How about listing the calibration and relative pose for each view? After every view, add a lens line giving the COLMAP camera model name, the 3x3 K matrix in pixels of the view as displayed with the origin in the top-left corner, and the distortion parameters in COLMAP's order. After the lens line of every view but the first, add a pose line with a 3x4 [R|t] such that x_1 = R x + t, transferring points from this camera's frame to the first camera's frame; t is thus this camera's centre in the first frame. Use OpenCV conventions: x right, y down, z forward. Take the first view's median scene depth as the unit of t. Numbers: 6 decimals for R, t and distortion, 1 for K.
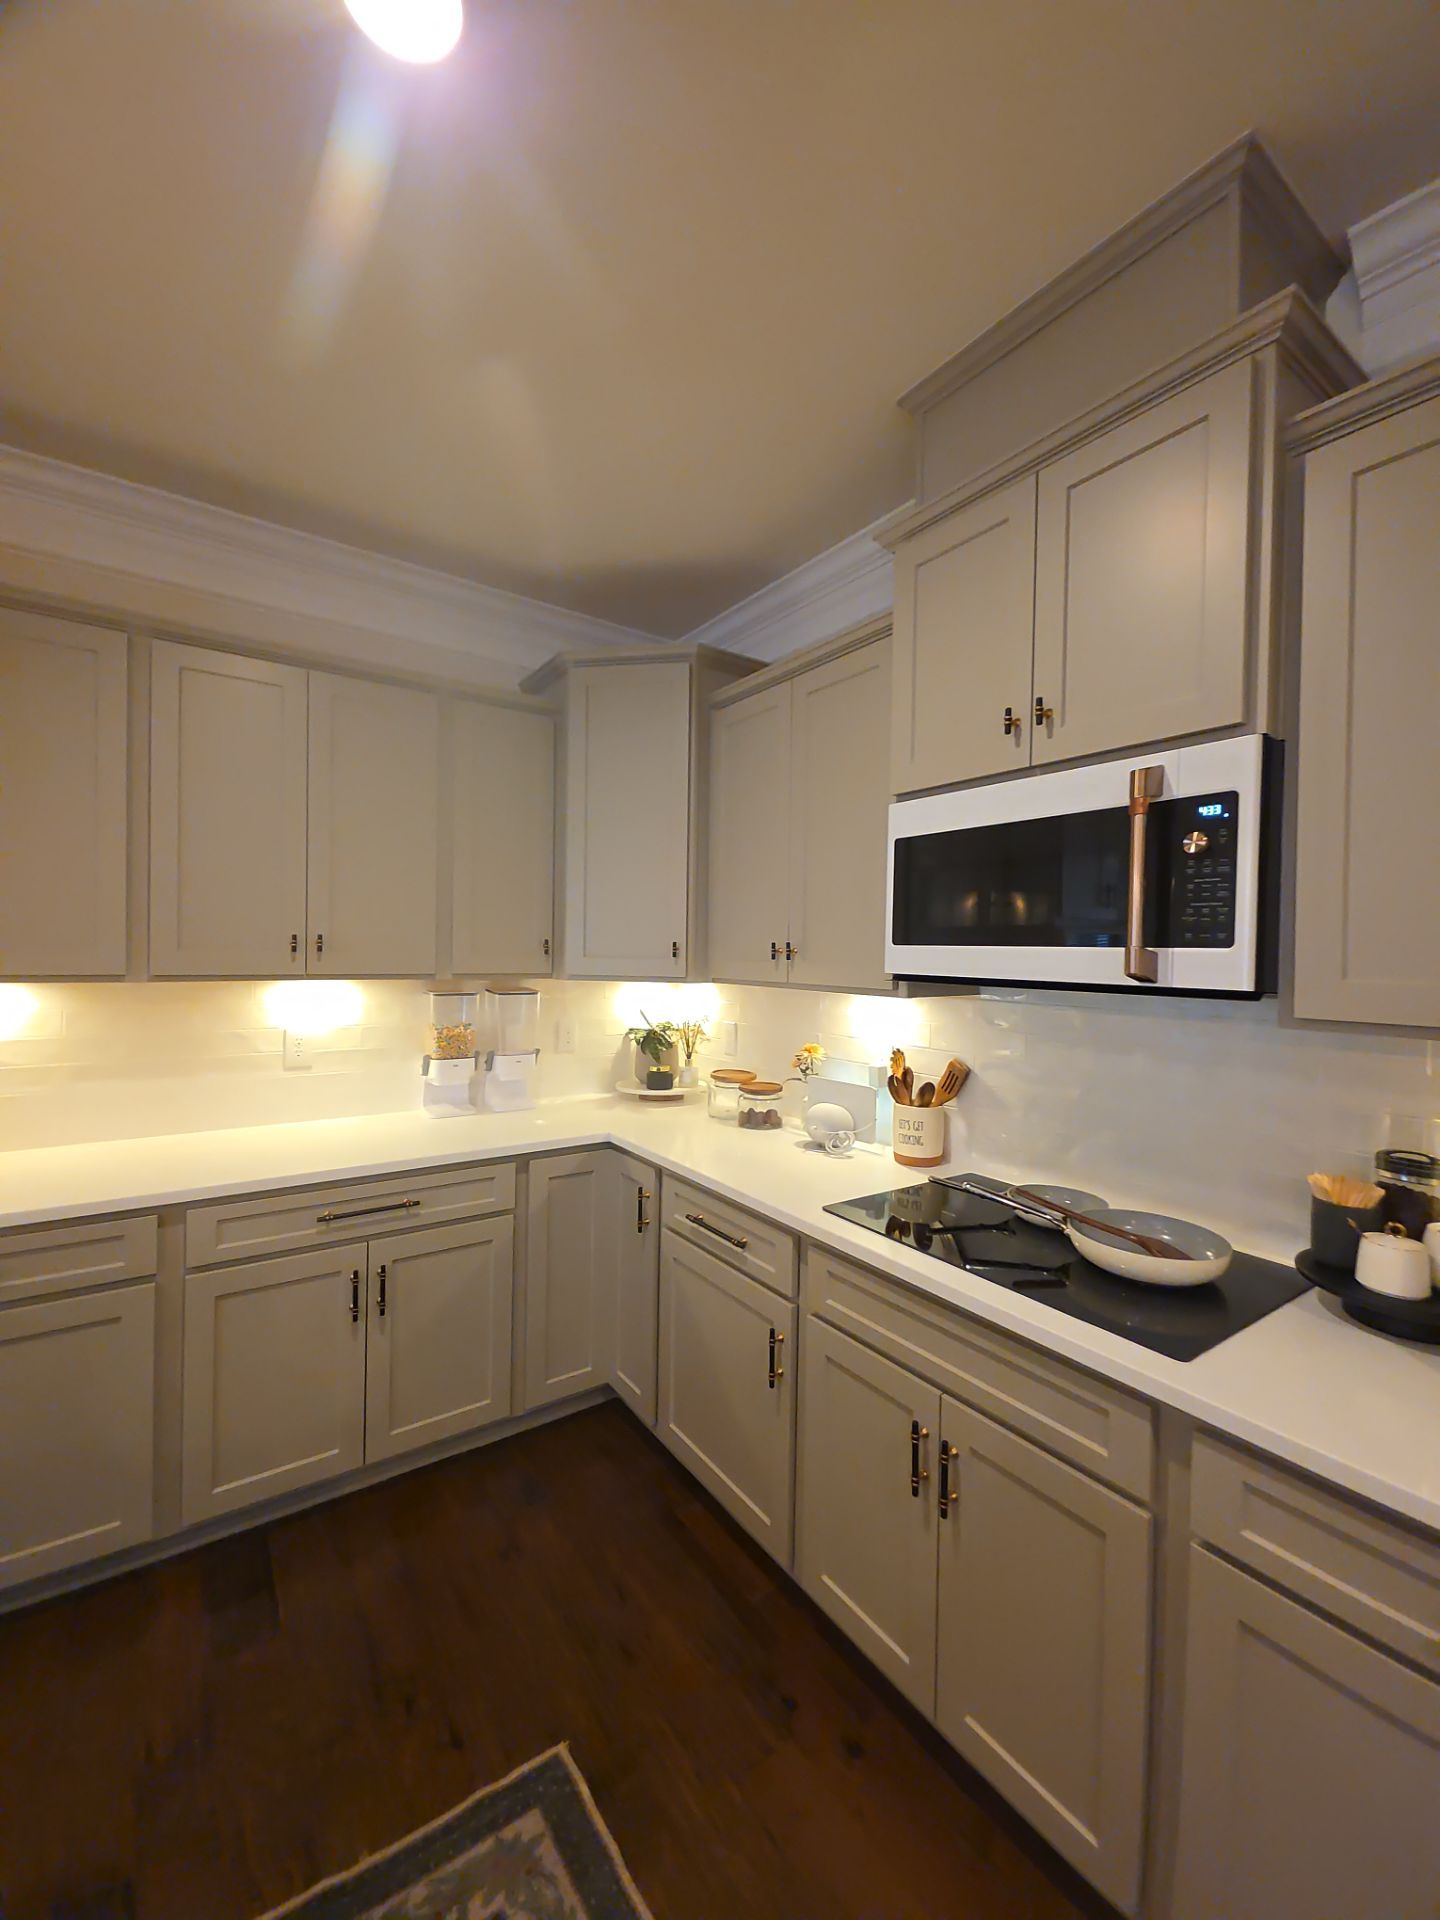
lens RADIAL K [[761.9, 0, 717.7], [0, 761.9, 958.8], [0, 0, 1]] dist [0.013317, -0.009131]
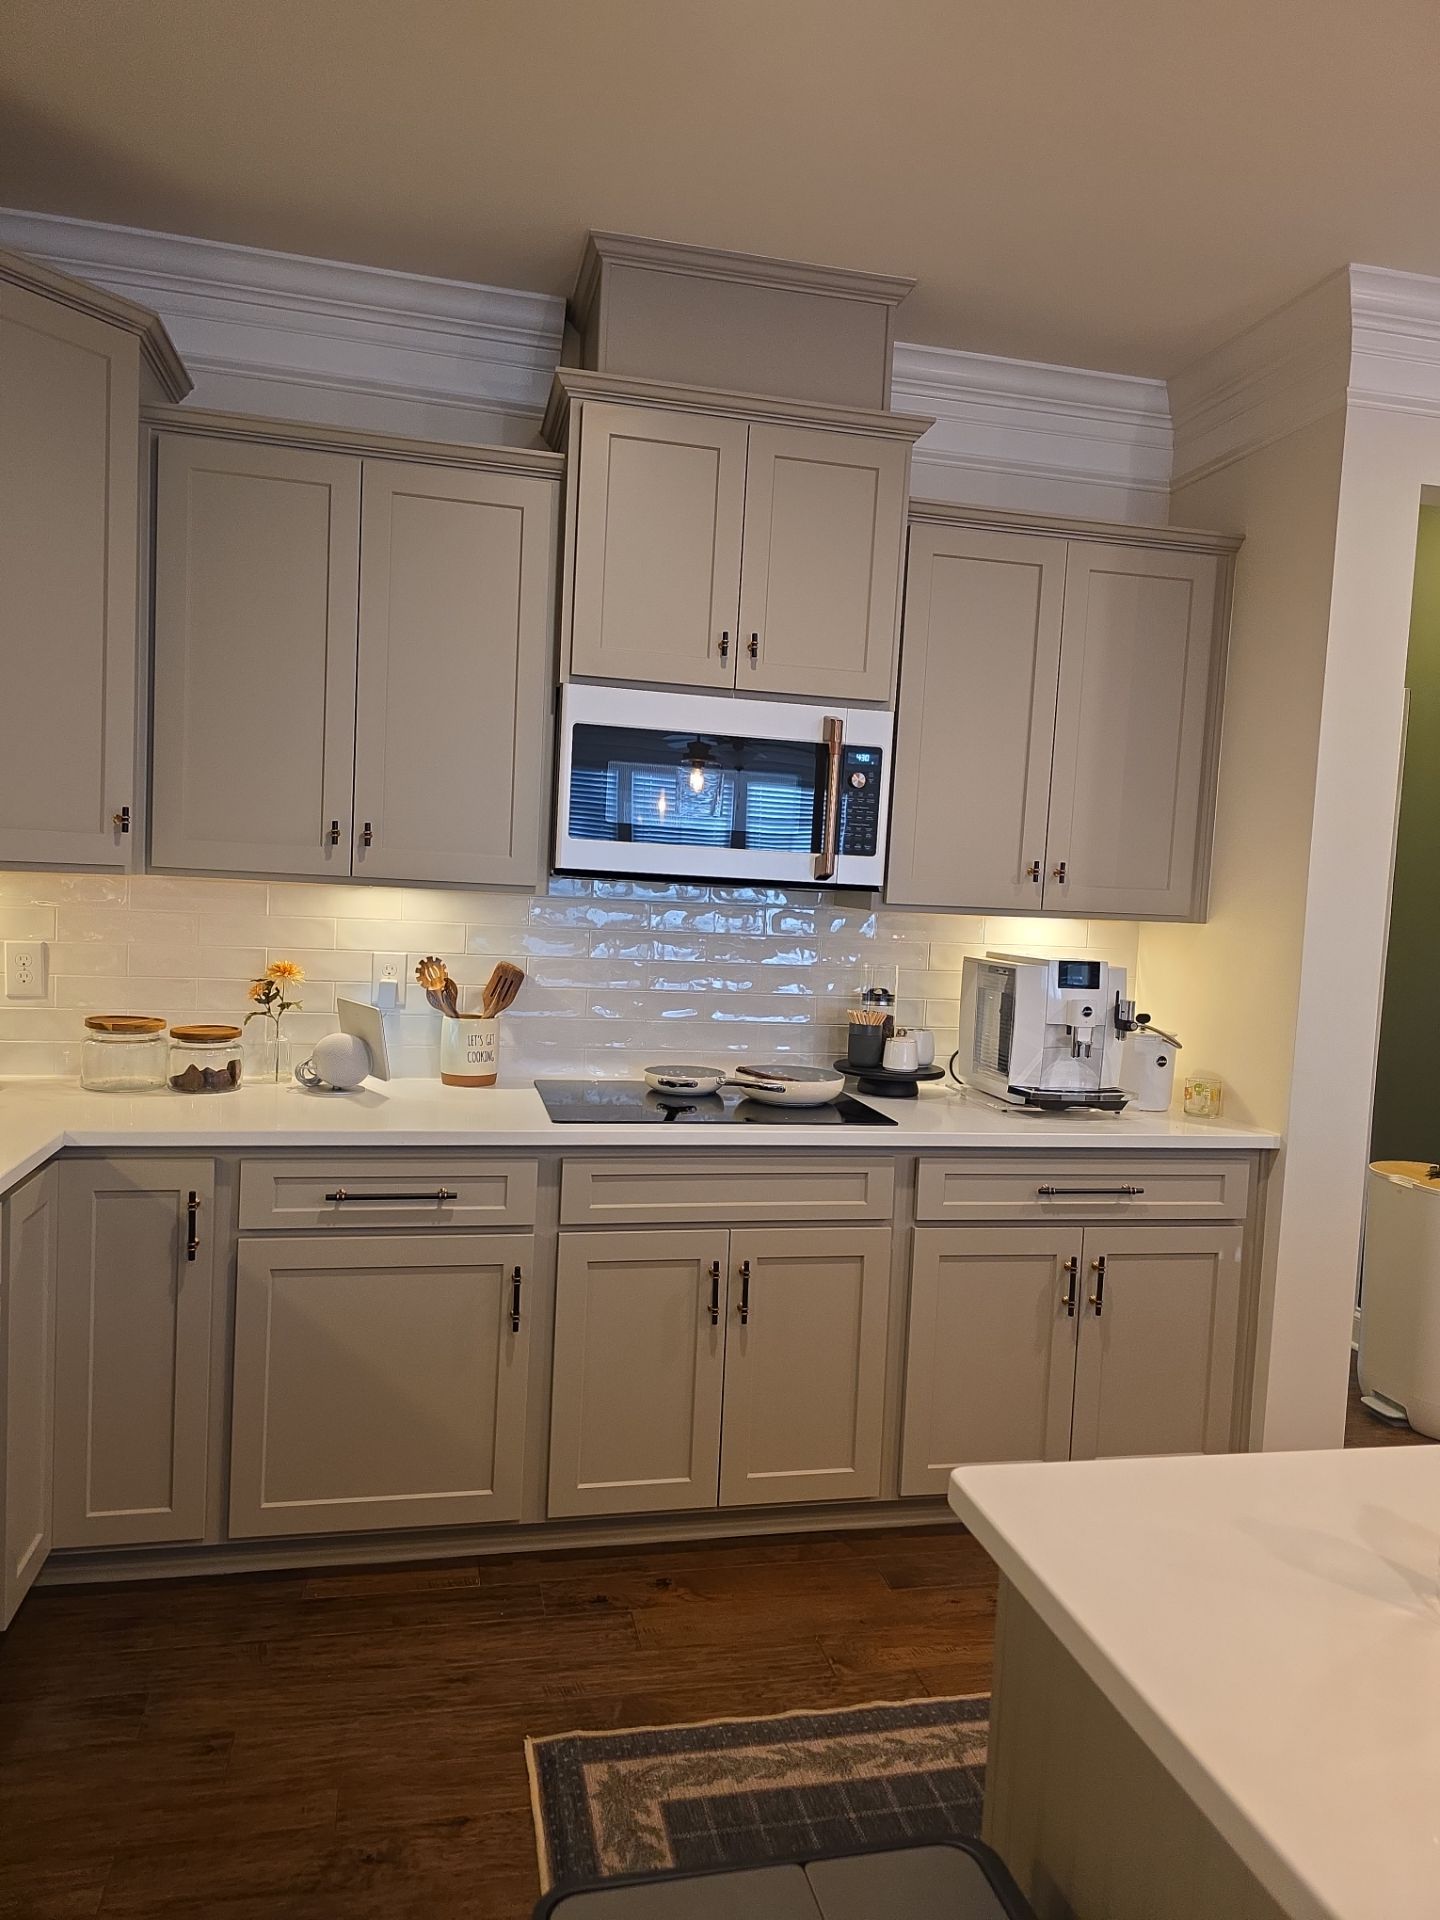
lens RADIAL K [[1308.3, 0, 720.0], [0, 1308.3, 960.0], [0, 0, 1]] dist [0.044300, 0.000457]
pose [[0.380262, -0.056822, 0.923132, -1.030096], [-0.036185, 0.996433, 0.076239, 0.001711], [-0.924171, -0.062394, 0.376850, 0.187978]]
